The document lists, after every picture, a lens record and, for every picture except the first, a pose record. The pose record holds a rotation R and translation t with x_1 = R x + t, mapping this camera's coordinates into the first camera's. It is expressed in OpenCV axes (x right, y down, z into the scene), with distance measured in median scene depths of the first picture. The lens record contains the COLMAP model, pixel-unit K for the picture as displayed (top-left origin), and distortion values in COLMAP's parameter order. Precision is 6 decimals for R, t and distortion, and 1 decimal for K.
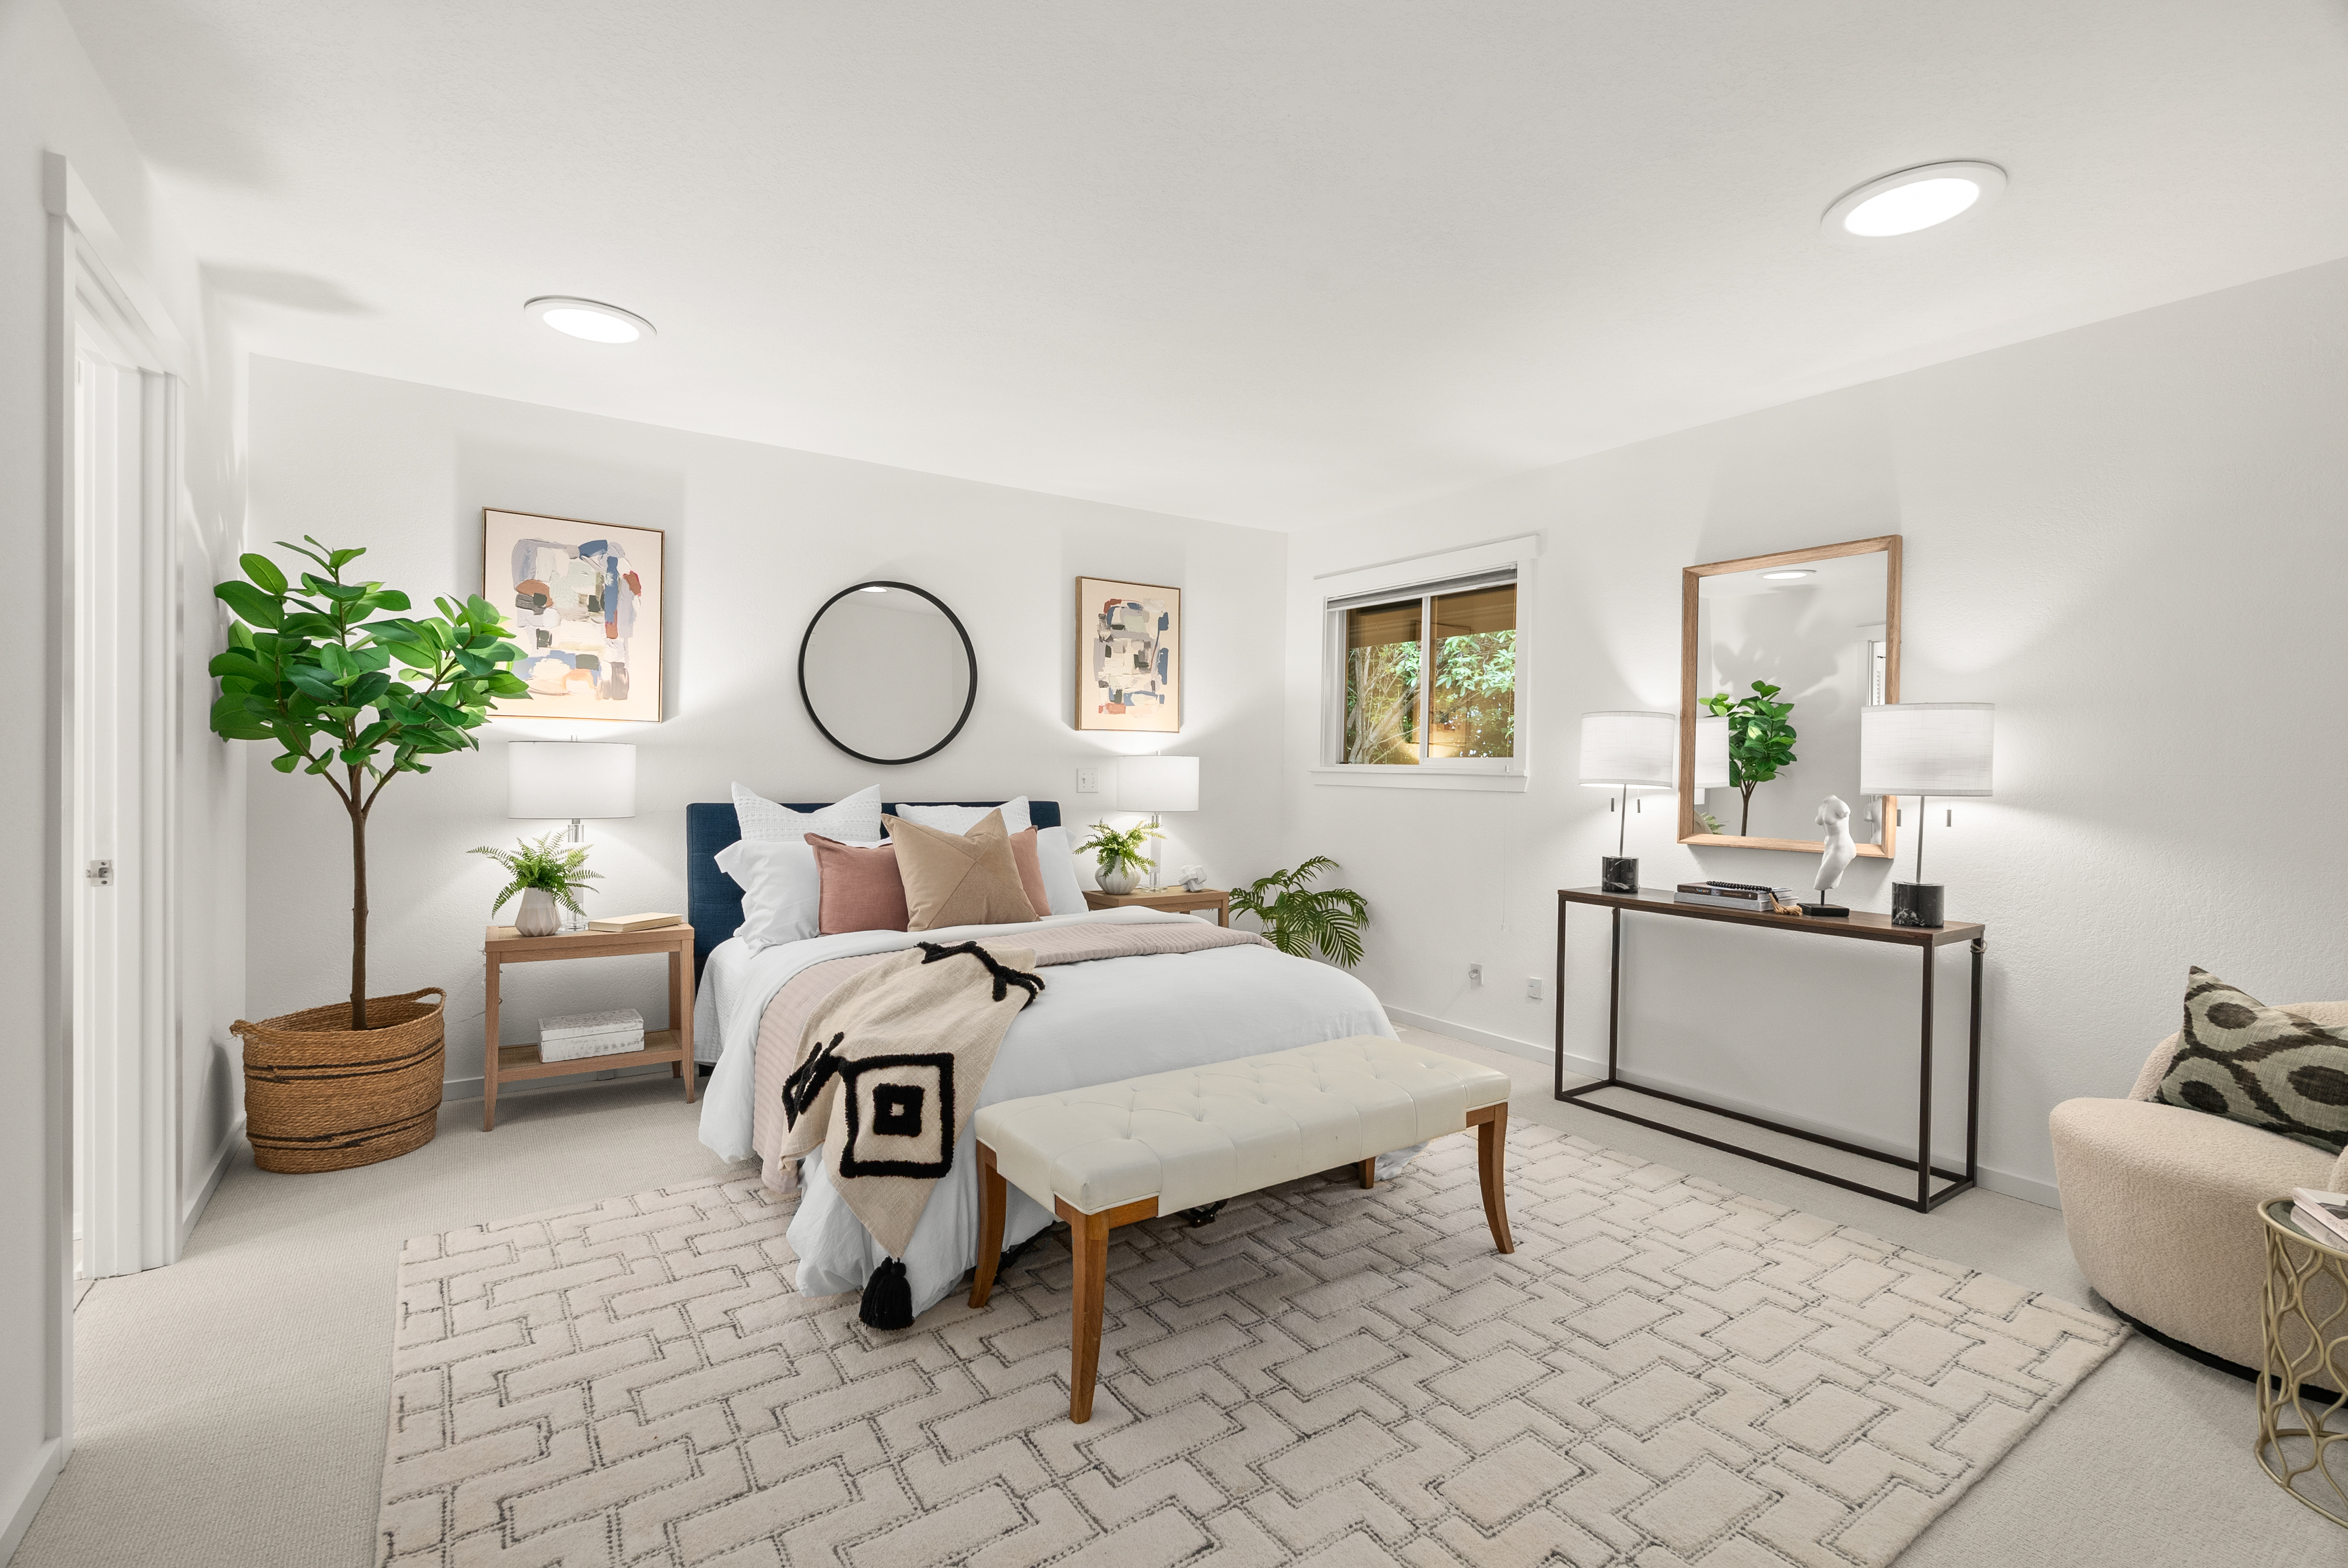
lens RADIAL K [[1069.3, 0, 1171.9], [0, 1069.3, 768.5], [0, 0, 1]] dist [-0.002640, 0.000764]
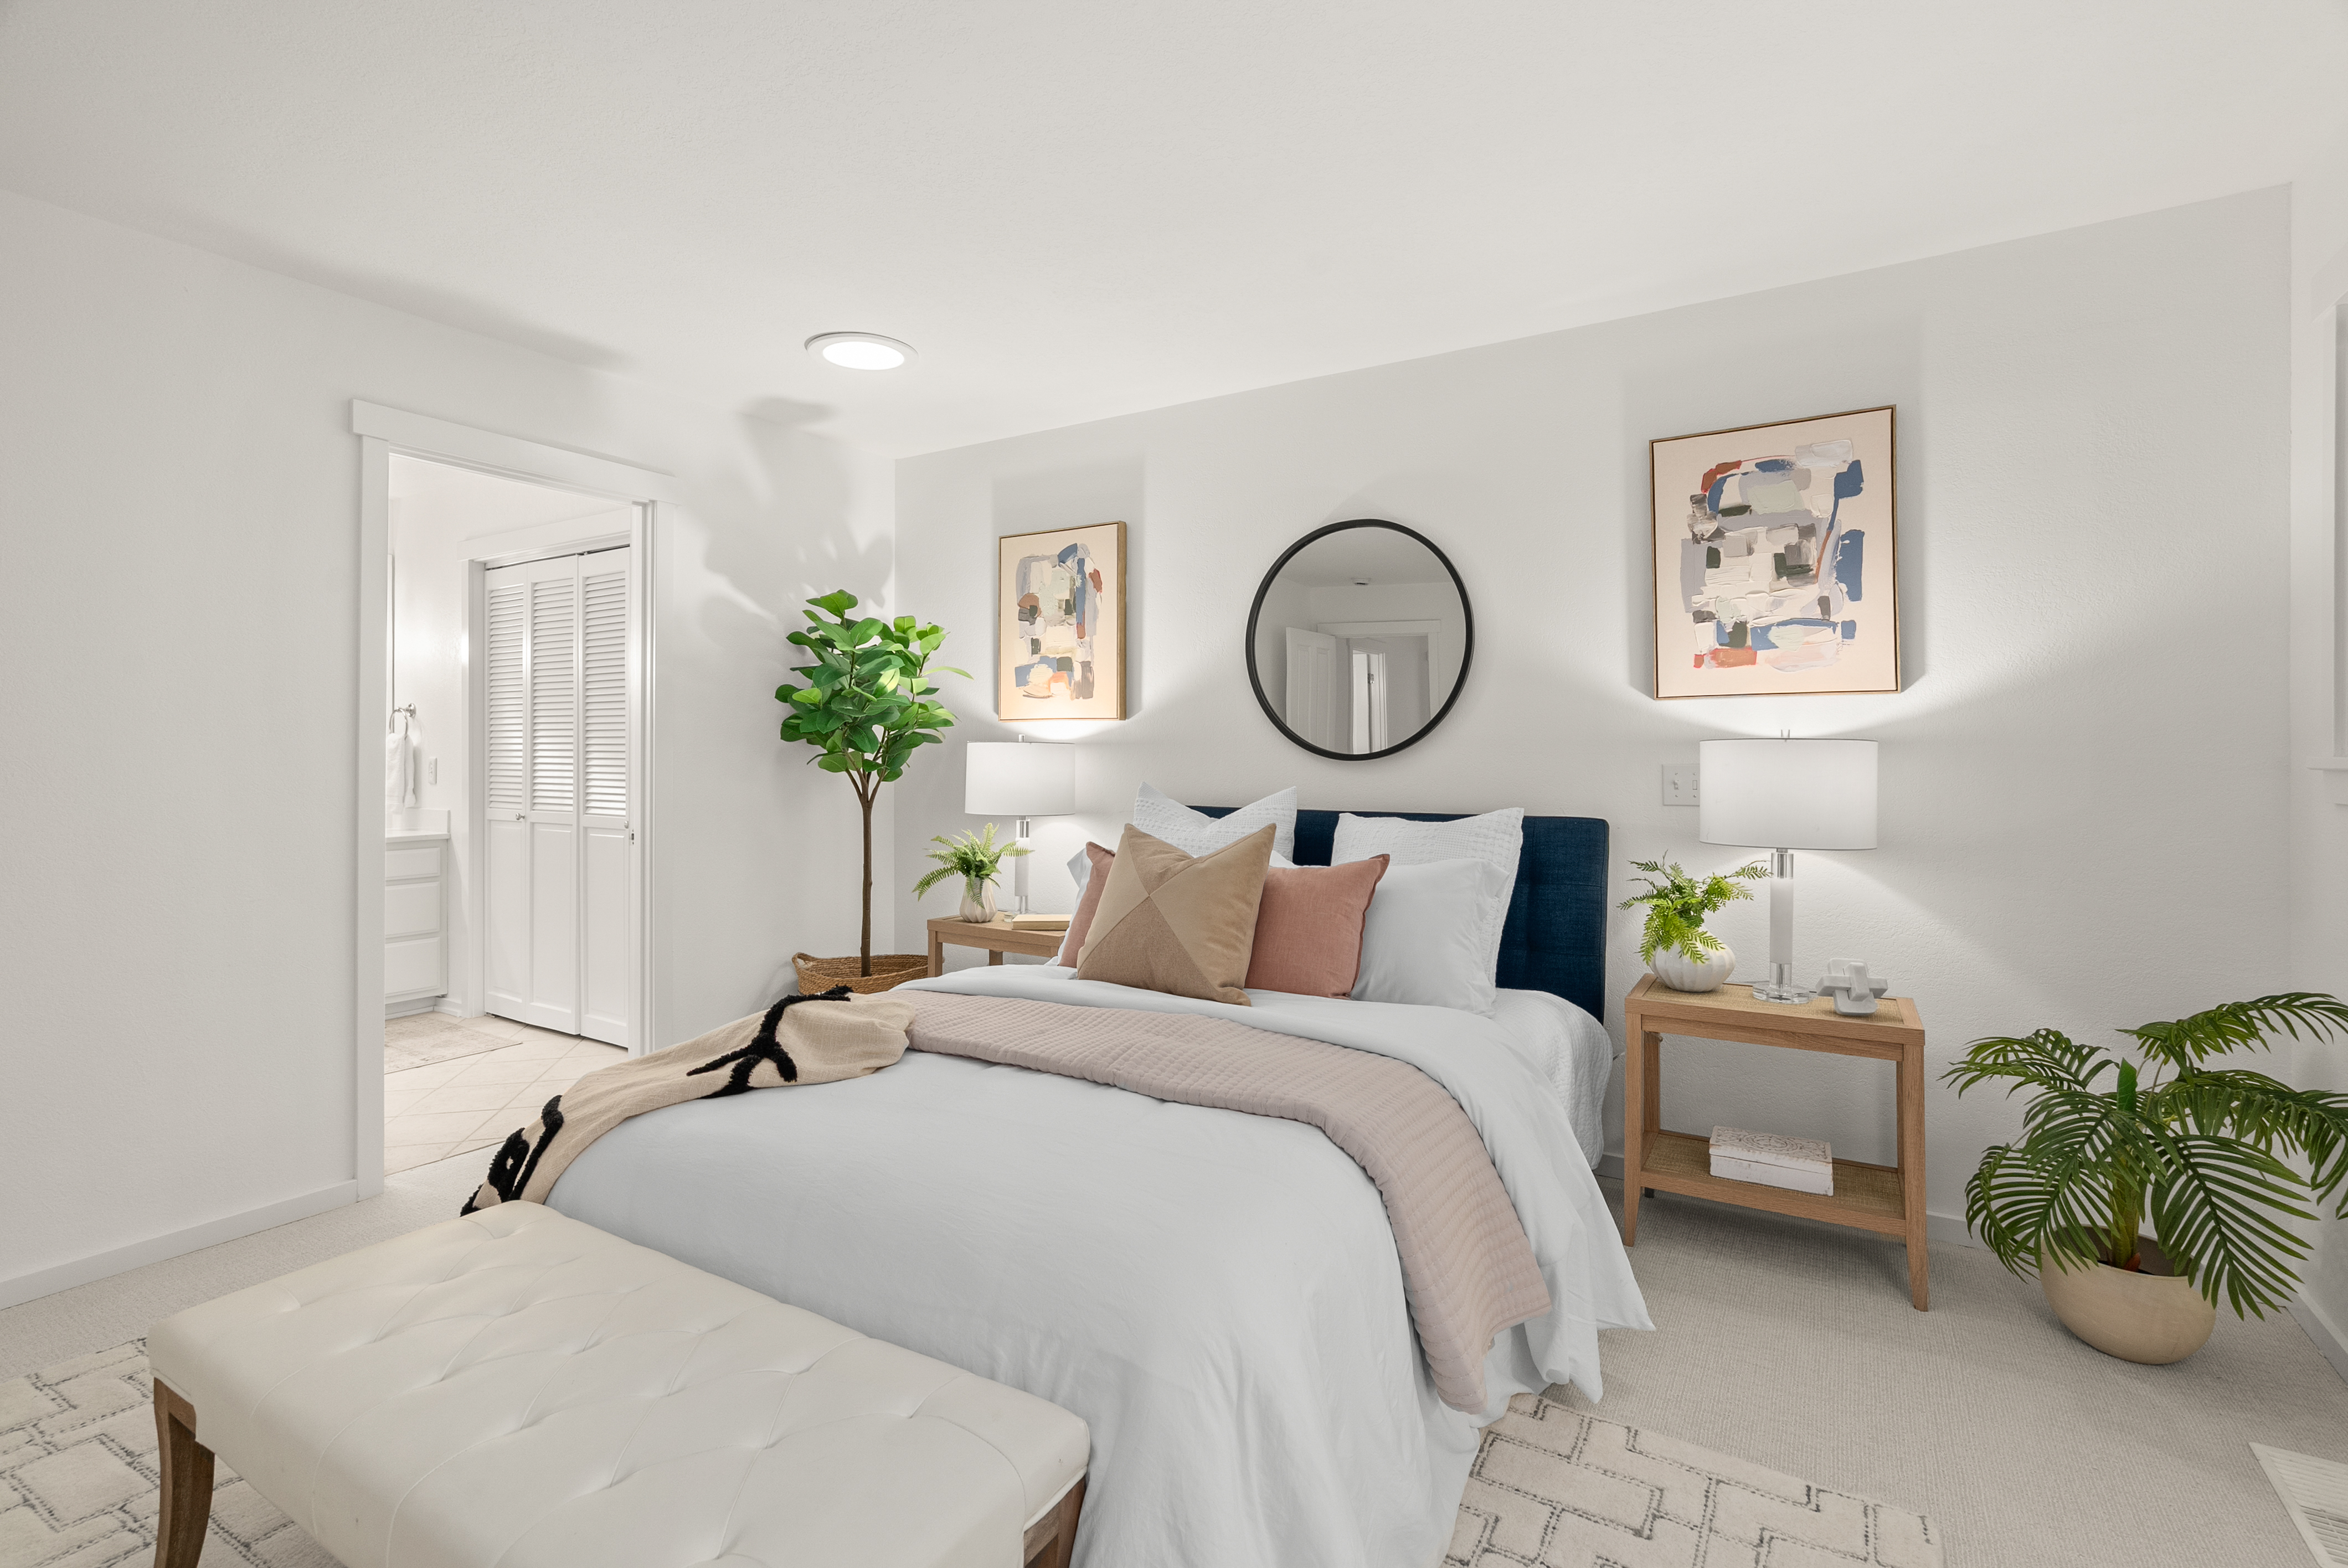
lens RADIAL K [[1097.2, 0, 1172.0], [0, 1097.2, 718.6], [0, 0, 1]] dist [0.001076, 0.000080]
pose [[0.412386, -0.047342, -0.909778, 0.359686], [-0.000712, 0.998632, -0.052288, 0.006289], [0.911009, 0.022211, 0.411788, 0.522689]]
